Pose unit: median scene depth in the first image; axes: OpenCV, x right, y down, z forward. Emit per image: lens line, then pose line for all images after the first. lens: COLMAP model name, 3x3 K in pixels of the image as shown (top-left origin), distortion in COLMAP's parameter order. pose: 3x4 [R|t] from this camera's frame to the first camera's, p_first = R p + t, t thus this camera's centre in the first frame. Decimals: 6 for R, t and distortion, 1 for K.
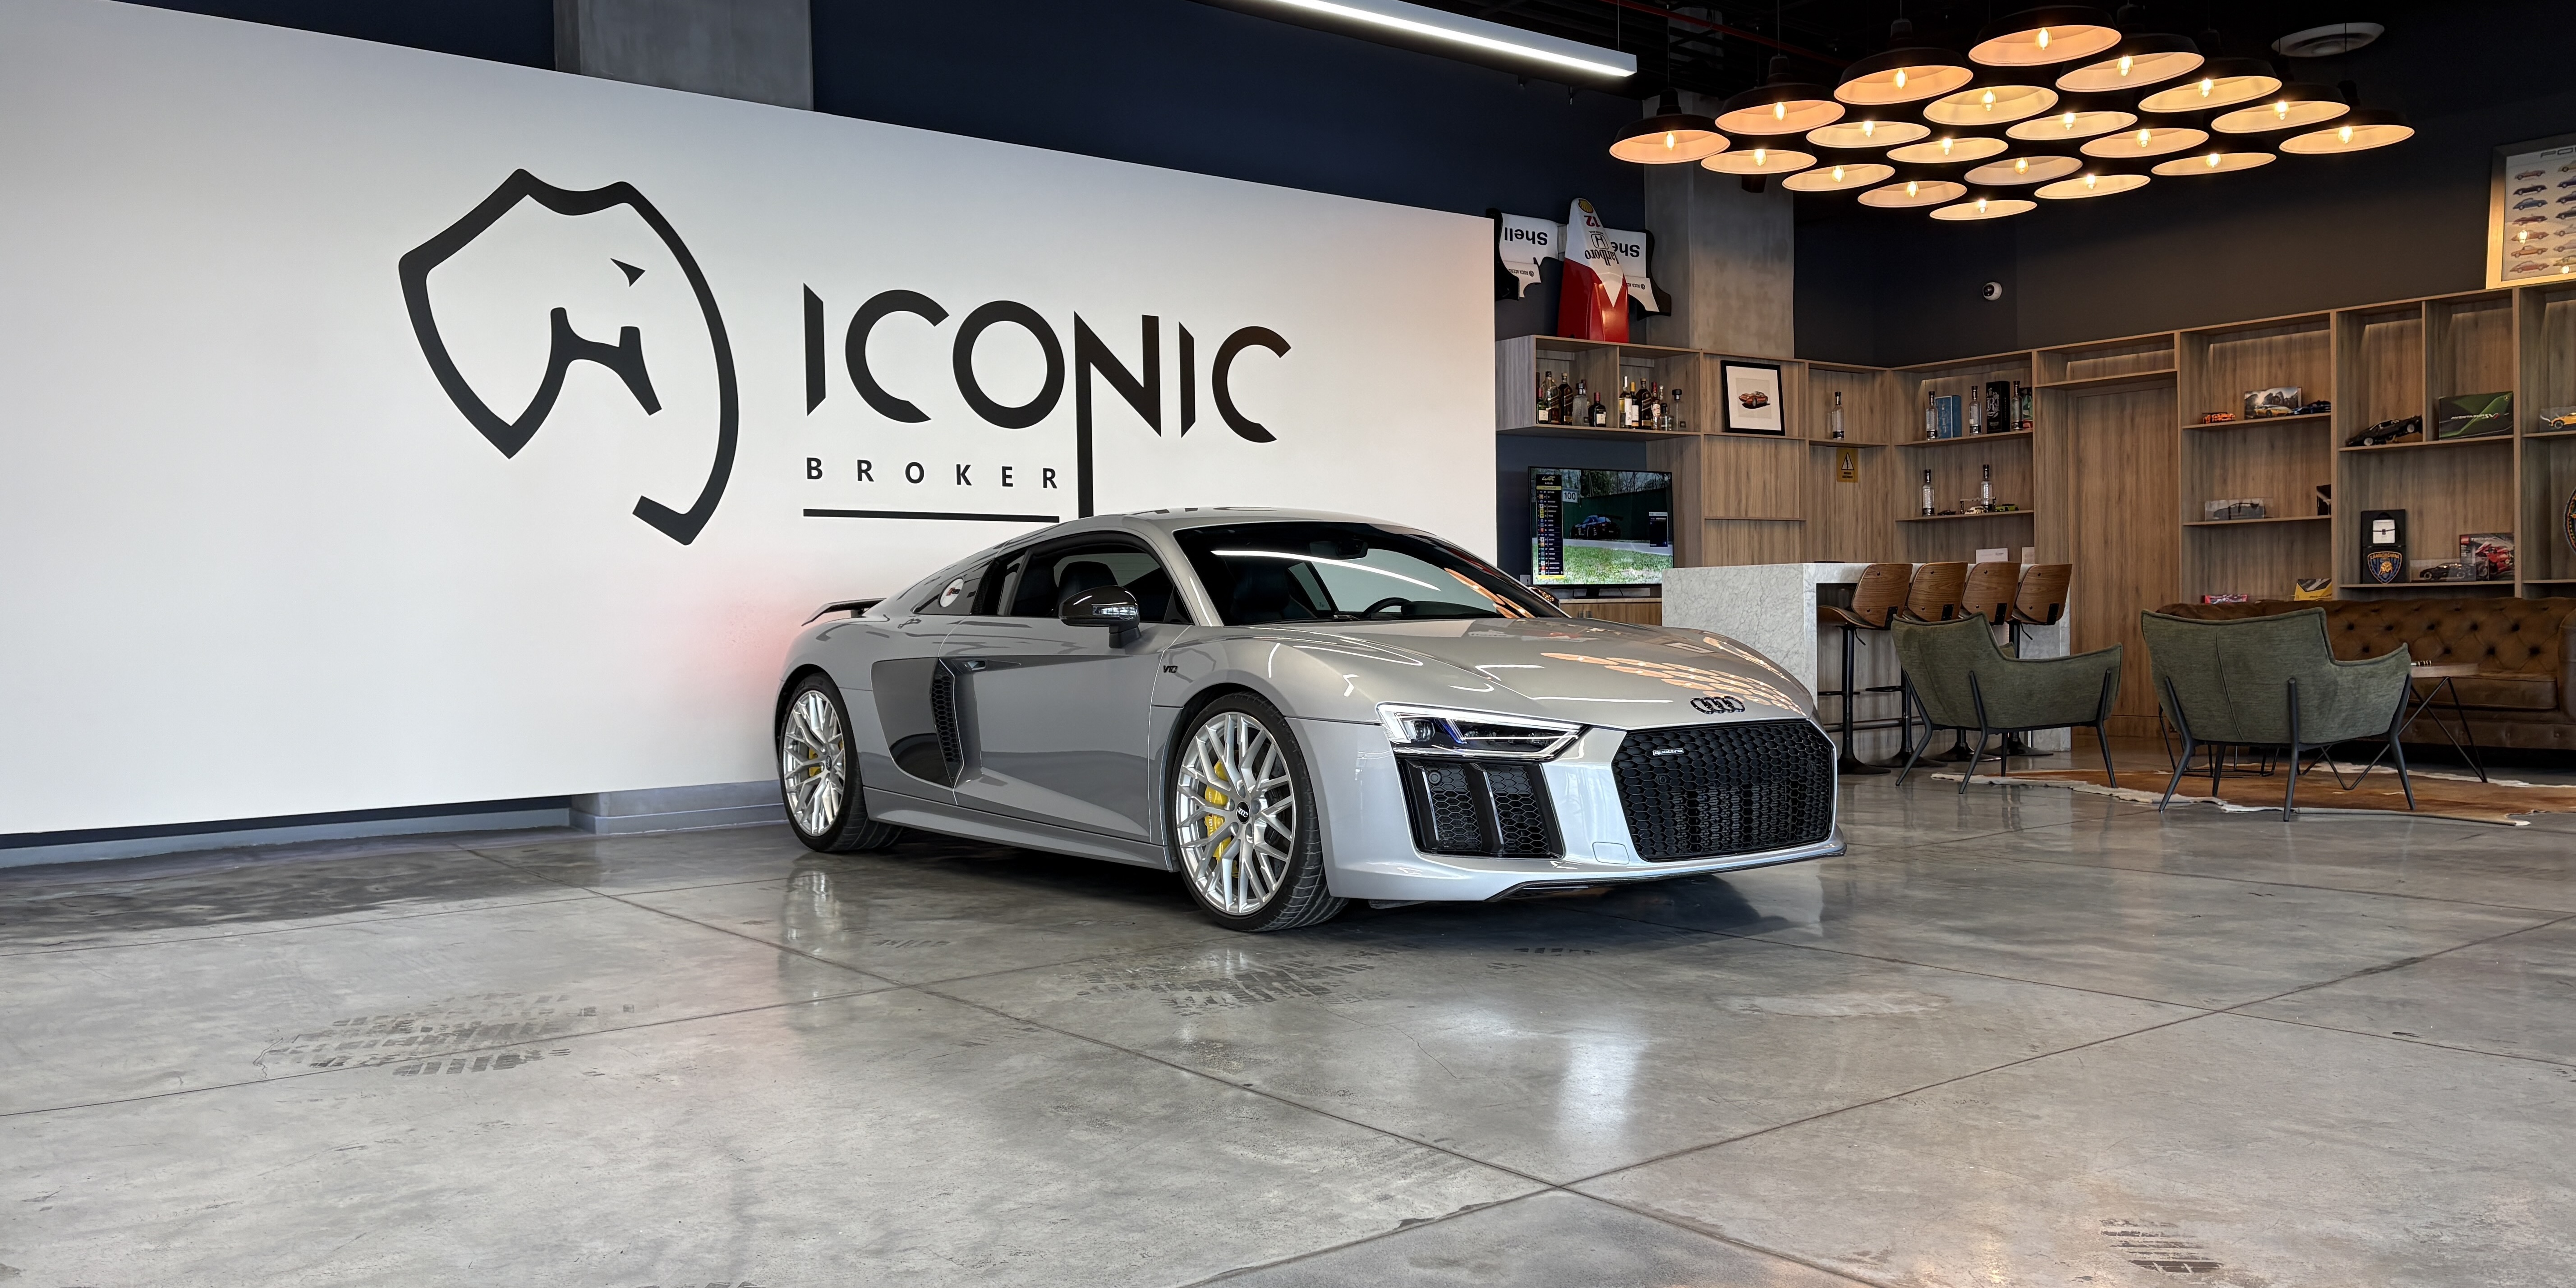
lens RADIAL K [[1947.8, 0, 1287.4], [0, 1947.8, 653.0], [0, 0, 1]] dist [0.039568, -0.043547]
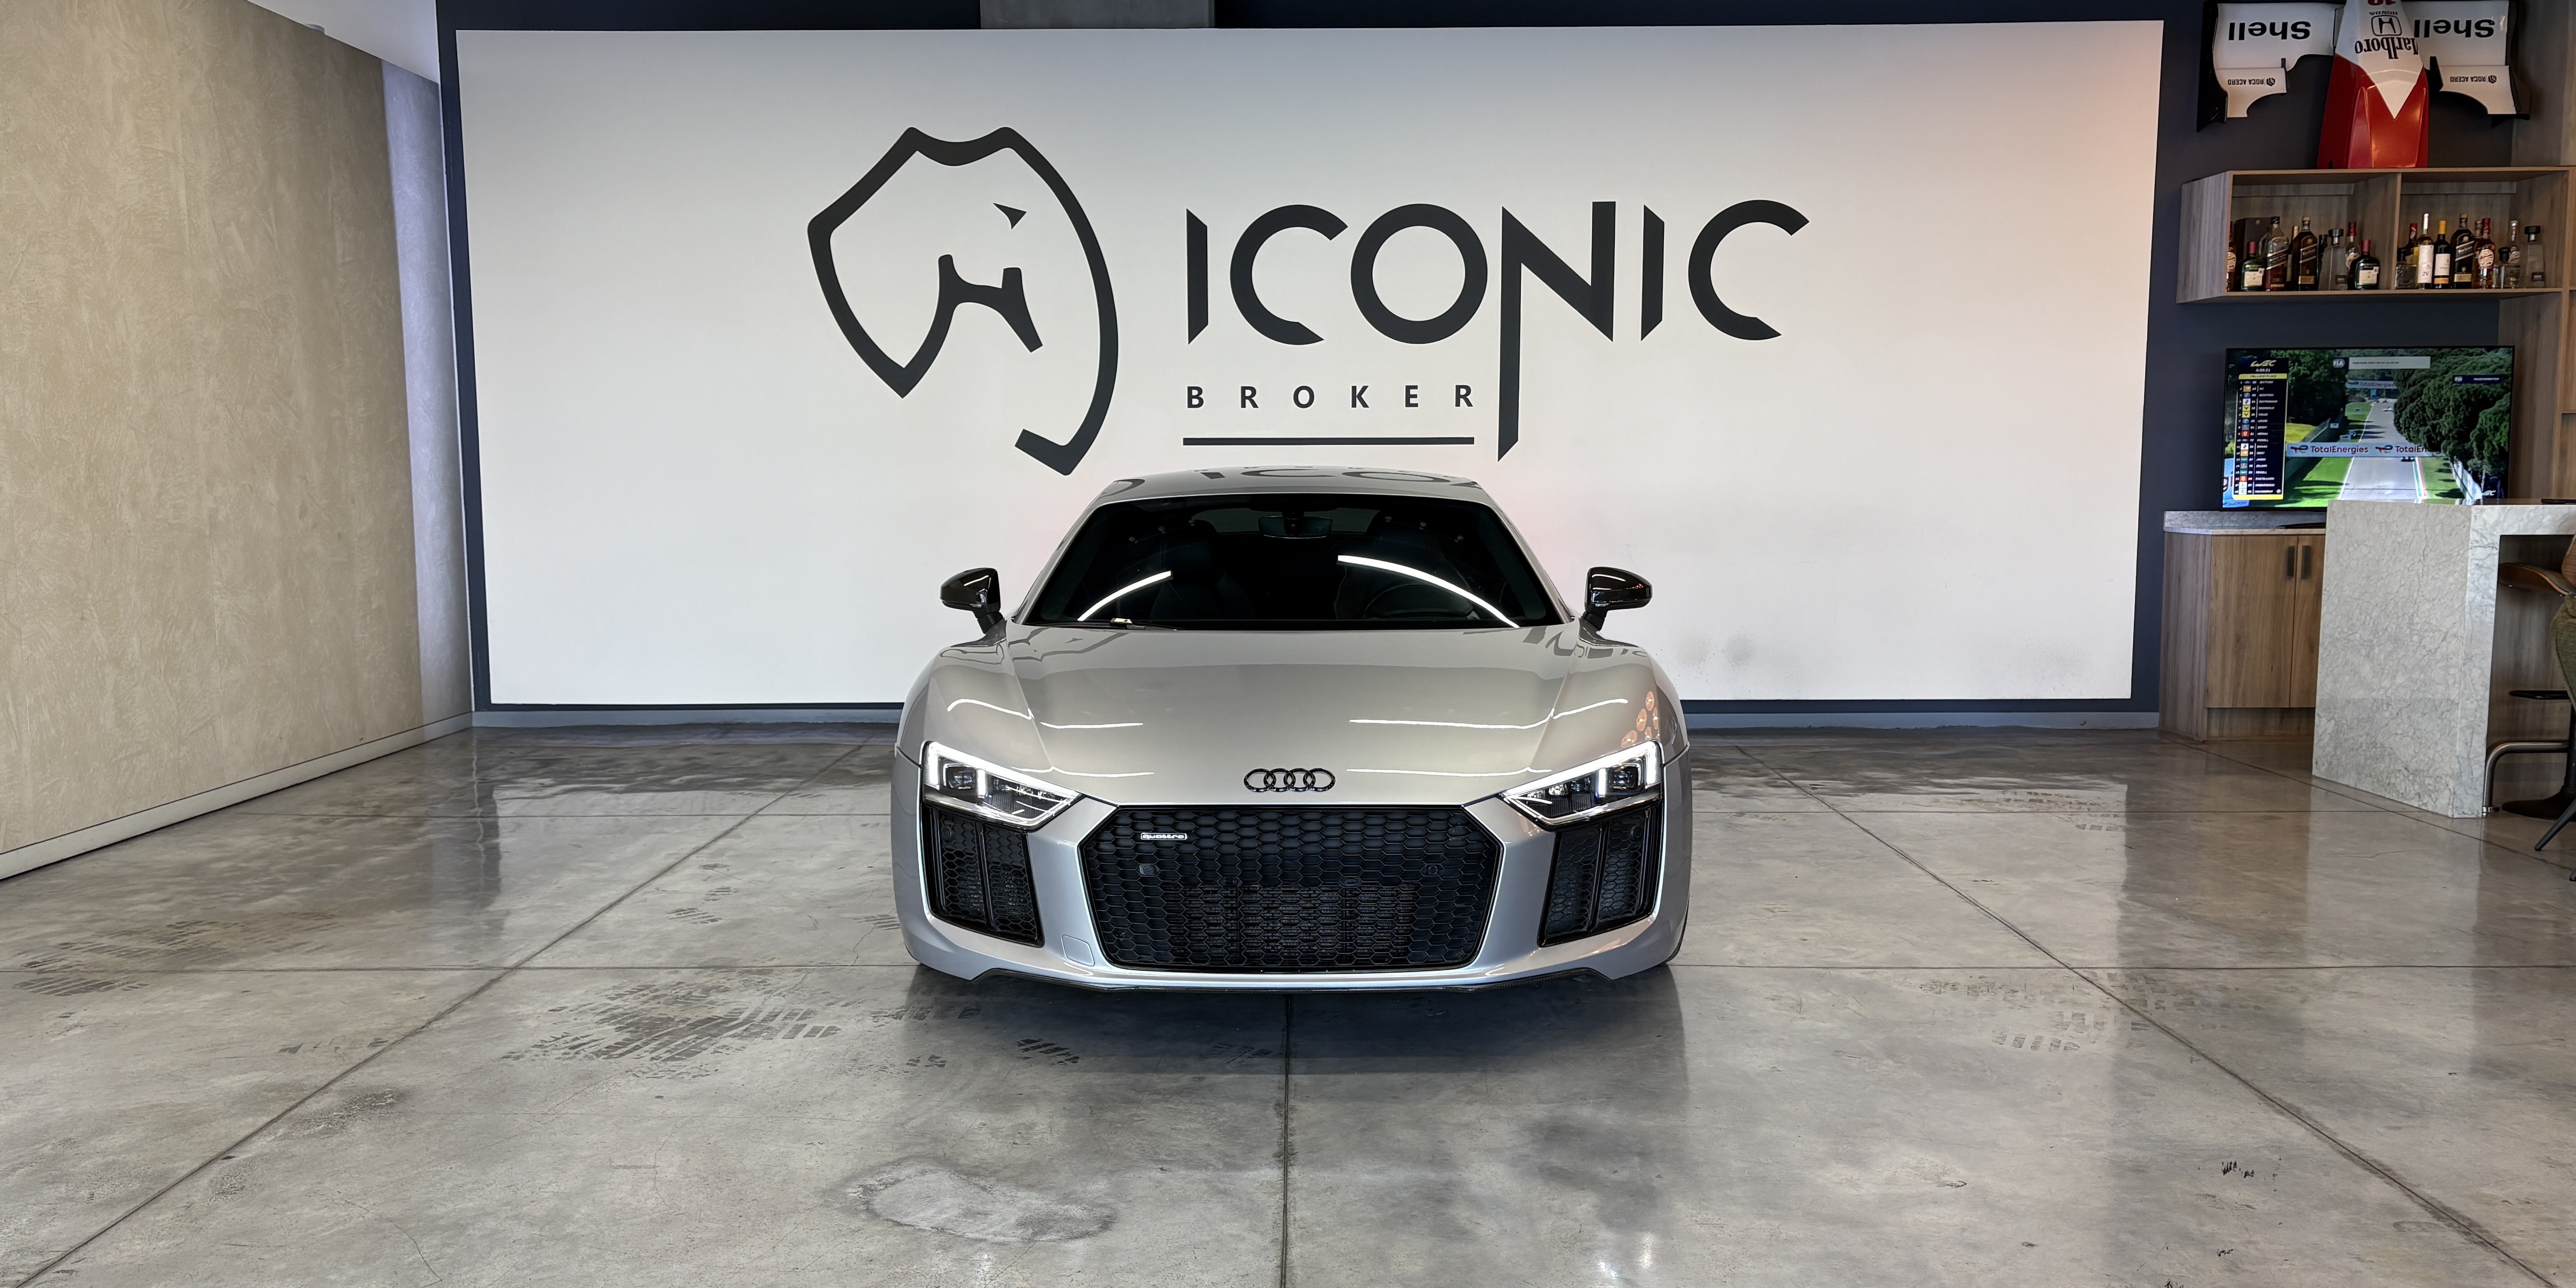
lens RADIAL K [[1947.8, 0, 1275.7], [0, 1947.8, 695.7], [0, 0, 1]] dist [0.039568, -0.043547]
pose [[0.785576, 0.086388, -0.612705, 0.397888], [-0.019292, 0.993144, 0.115292, -0.055883], [0.618464, -0.078750, 0.781857, 0.223881]]
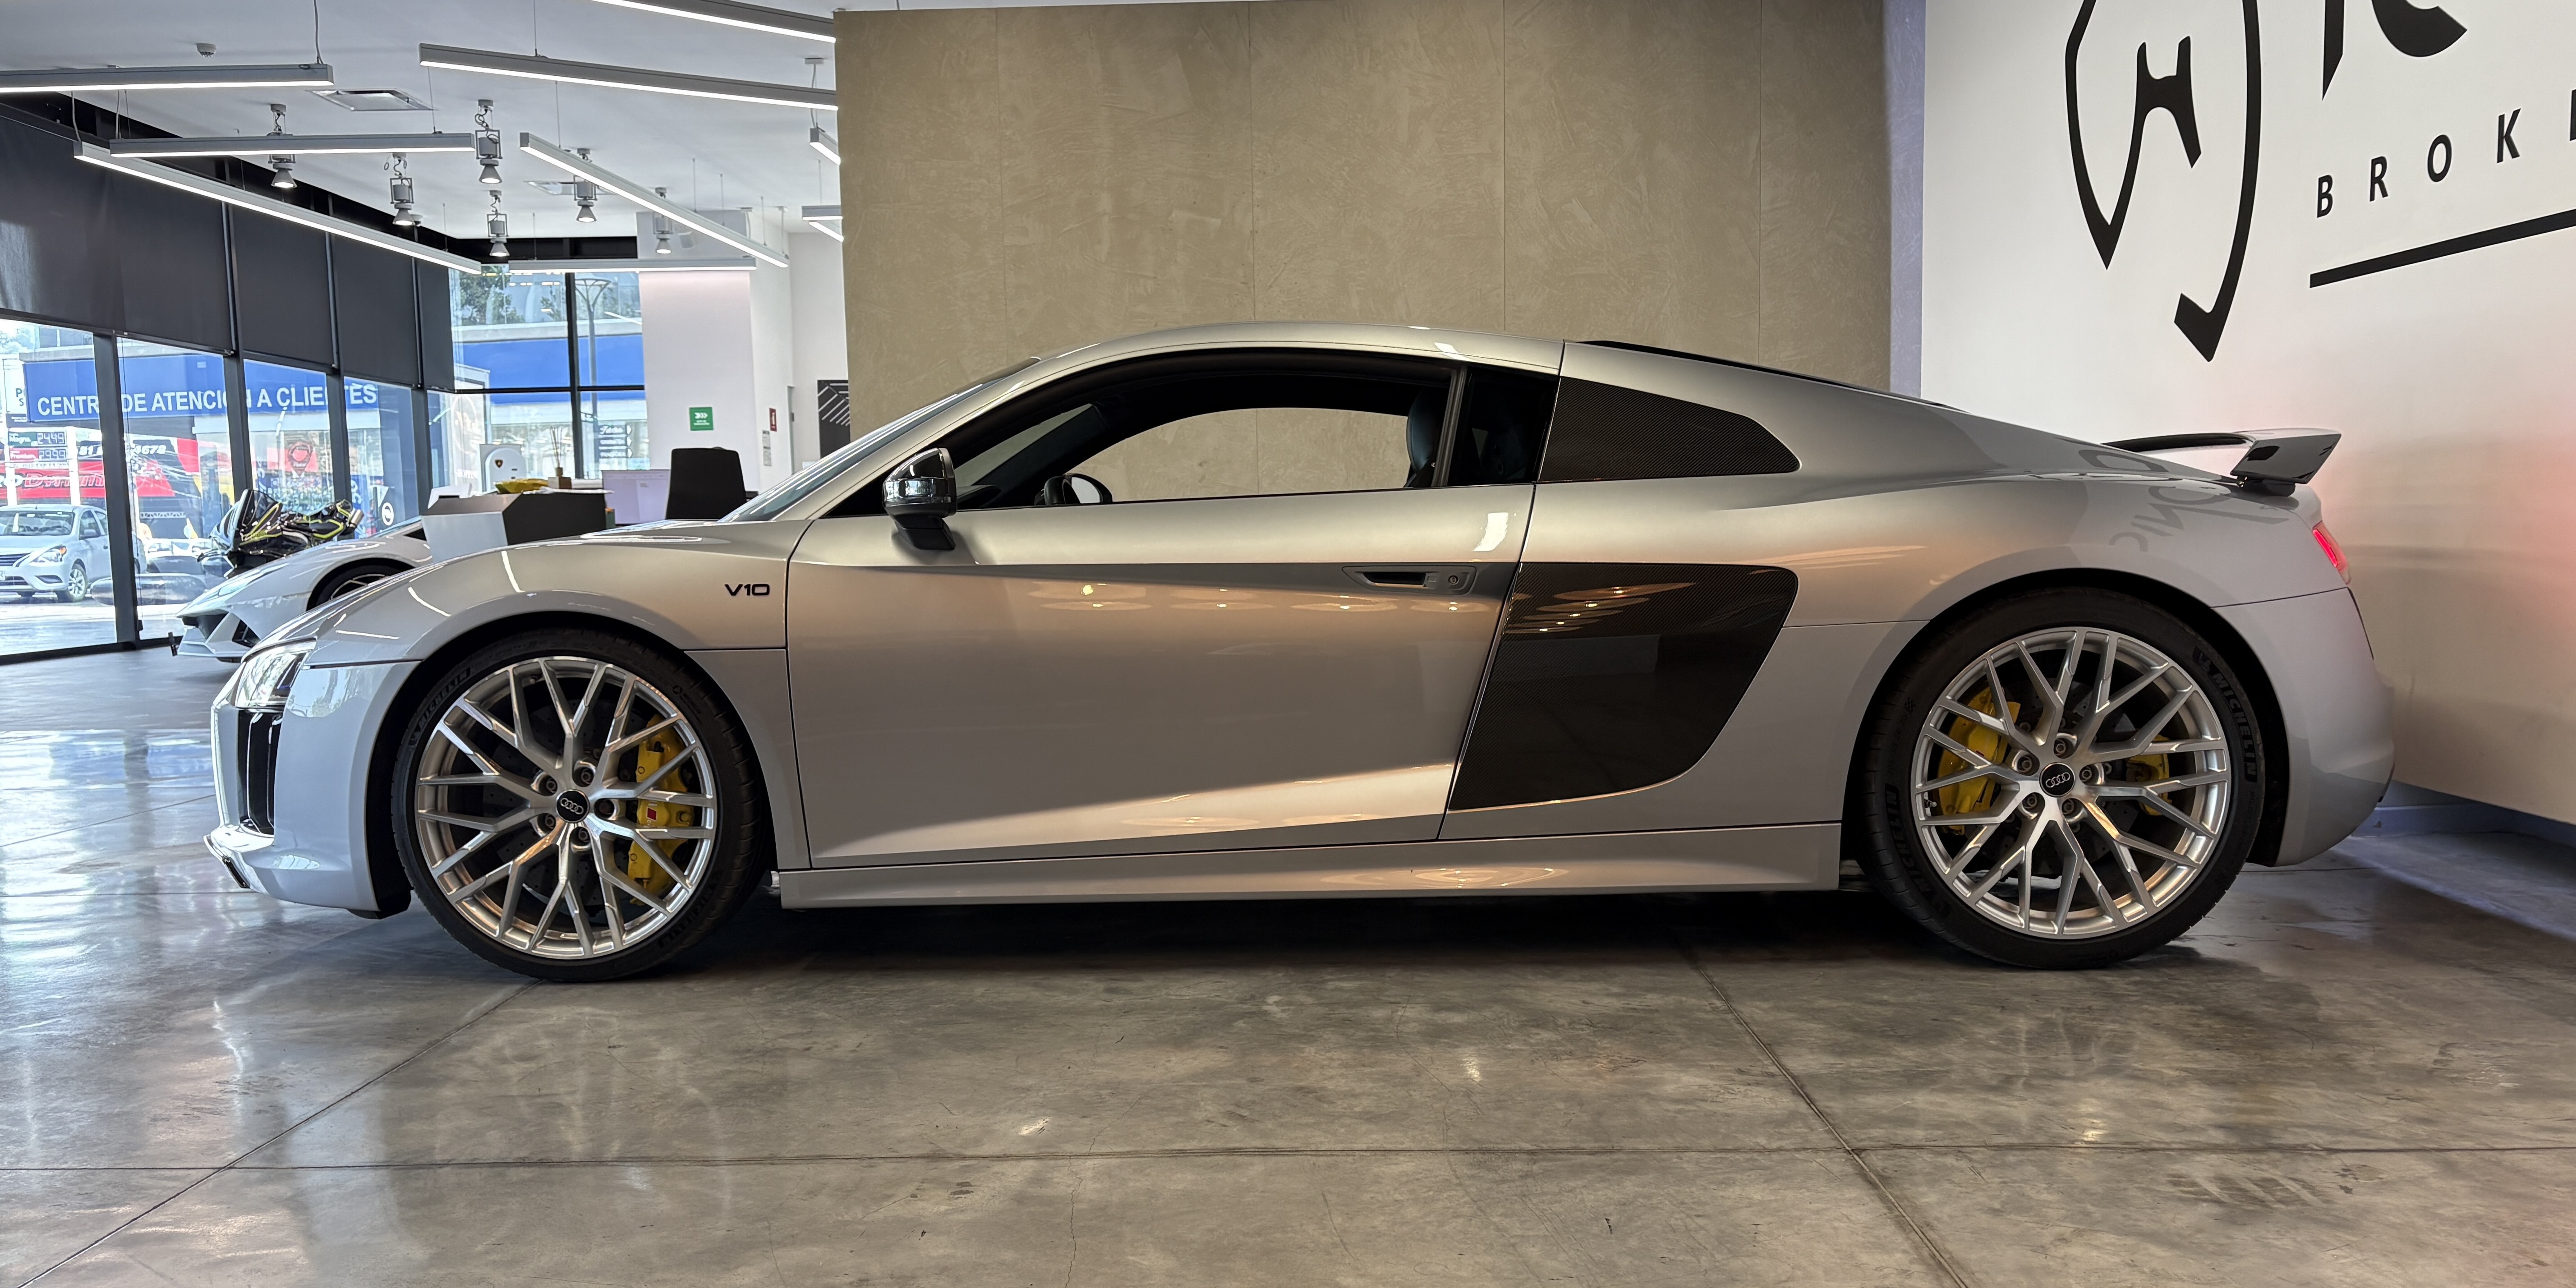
lens RADIAL K [[1947.8, 0, 1303.6], [0, 1947.8, 667.6], [0, 0, 1]] dist [0.039568, -0.043547]
pose [[-0.613131, 0.085344, -0.785358, 0.353629], [0.016738, 0.995328, 0.095093, -0.020081], [0.789804, 0.045159, -0.611695, 1.068744]]
